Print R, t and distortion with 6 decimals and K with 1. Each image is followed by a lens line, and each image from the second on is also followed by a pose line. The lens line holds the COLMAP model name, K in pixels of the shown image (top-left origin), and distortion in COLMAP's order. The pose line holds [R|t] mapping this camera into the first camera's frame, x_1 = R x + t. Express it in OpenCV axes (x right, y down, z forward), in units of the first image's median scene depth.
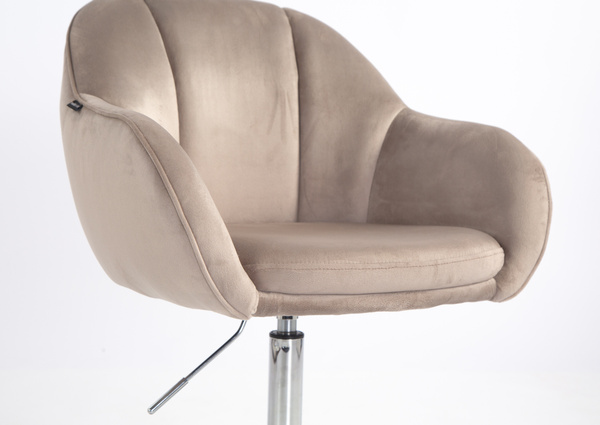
lens RADIAL K [[1101.7, 0, 311.0], [0, 1101.7, 235.7], [0, 0, 1]] dist [0.175430, 0.035613]
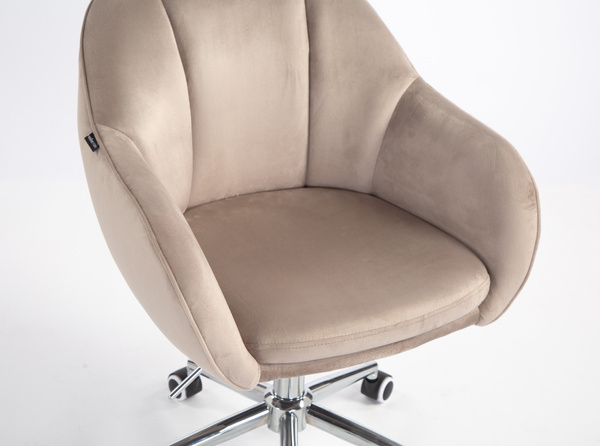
lens RADIAL K [[1140.1, 0, 300.1], [0, 1140.1, 242.2], [0, 0, 1]] dist [0.120292, 0.044546]
pose [[0.998884, 0.032413, -0.034362, 0.023667], [-0.017255, 0.927529, 0.373353, -0.404419], [0.043973, -0.372343, 0.927053, -0.032085]]
